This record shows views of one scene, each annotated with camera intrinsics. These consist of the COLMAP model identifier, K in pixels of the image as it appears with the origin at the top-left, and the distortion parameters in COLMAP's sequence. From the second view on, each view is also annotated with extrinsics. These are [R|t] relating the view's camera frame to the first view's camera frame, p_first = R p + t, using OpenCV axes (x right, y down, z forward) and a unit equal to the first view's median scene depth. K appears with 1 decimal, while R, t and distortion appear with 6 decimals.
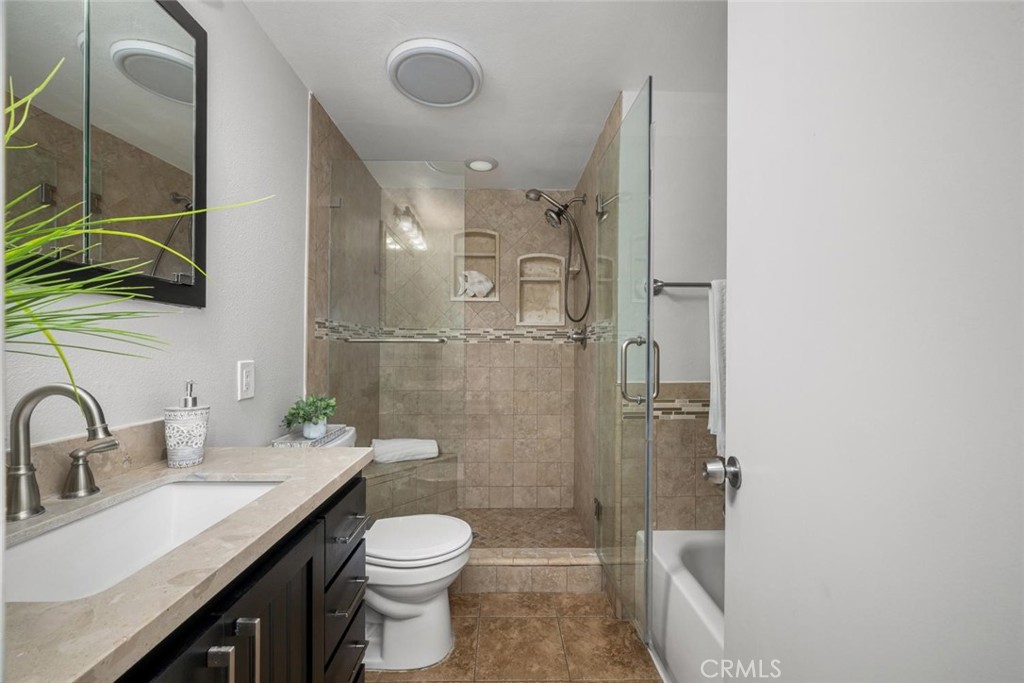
lens RADIAL K [[415.9, 0, 512.8], [0, 415.9, 350.6], [0, 0, 1]] dist [0.001110, 0.000001]
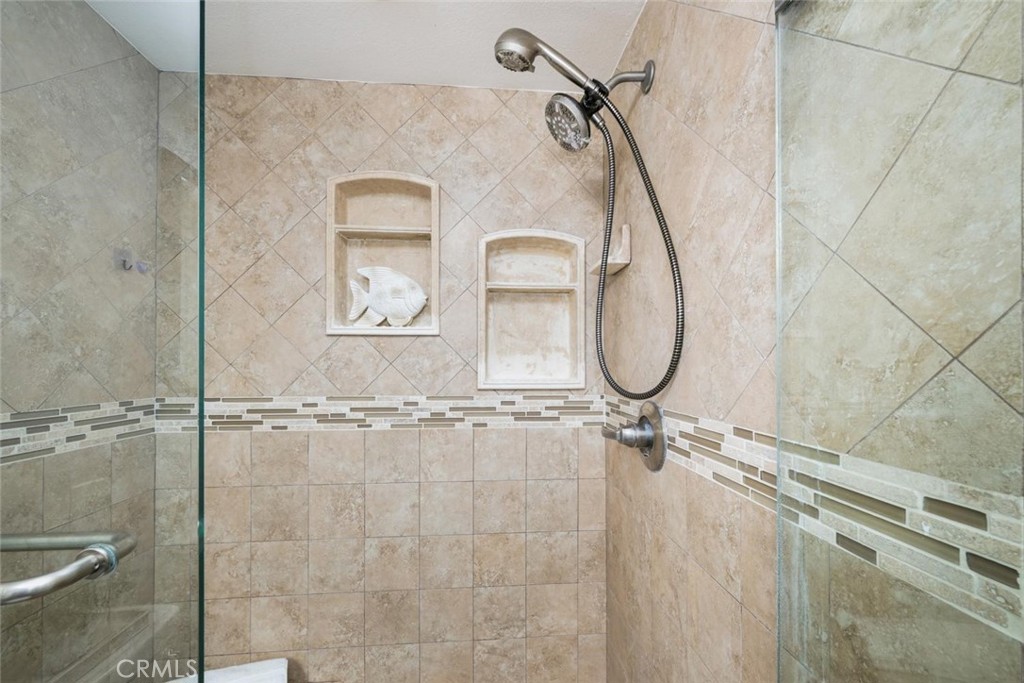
lens RADIAL K [[402.2, 0, 515.9], [0, 402.2, 359.6], [0, 0, 1]] dist [-0.000922, -0.000085]
pose [[0.998169, -0.004980, 0.060287, 0.023487], [0.005589, 0.999935, -0.009941, -0.089061], [-0.060233, 0.010259, 0.998132, 0.575221]]
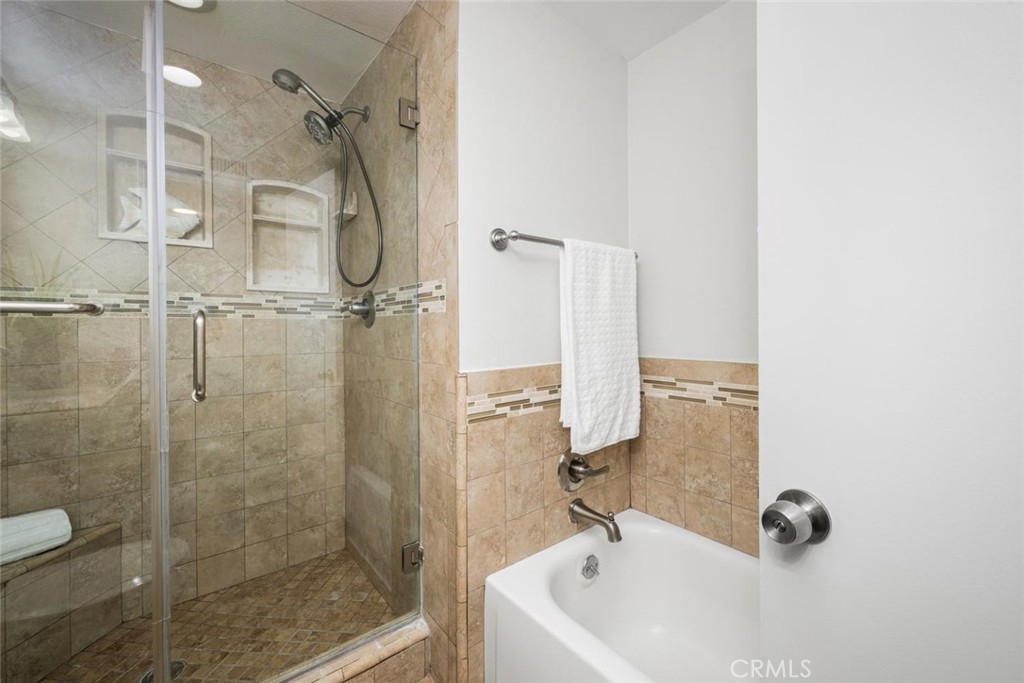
lens RADIAL K [[413.8, 0, 512.6], [0, 413.8, 329.0], [0, 0, 1]] dist [0.001925, 0.000042]
pose [[0.789049, -0.012858, 0.614196, -0.061292], [0.013861, 0.999899, 0.003126, 0.002669], [-0.614174, 0.006047, 0.789147, 0.264845]]
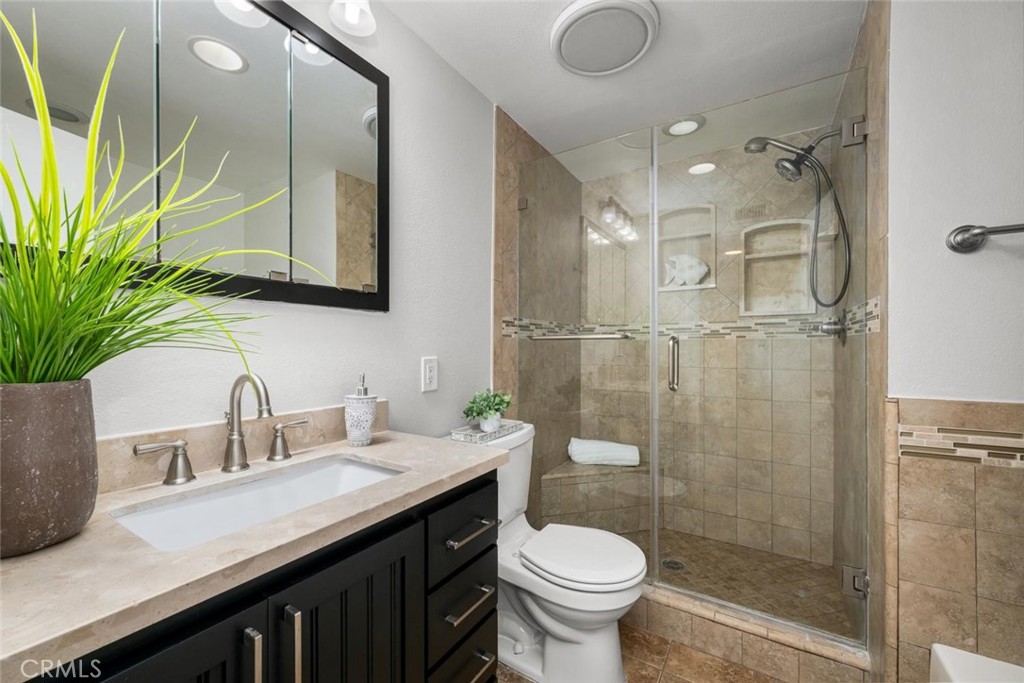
lens RADIAL K [[411.3, 0, 507.6], [0, 411.3, 347.0], [0, 0, 1]] dist [0.000673, -0.000144]
pose [[0.829685, -0.004695, -0.558213, 0.080610], [0.002328, 0.999985, -0.004951, 0.001455], [0.558227, 0.002809, 0.829683, 0.098348]]
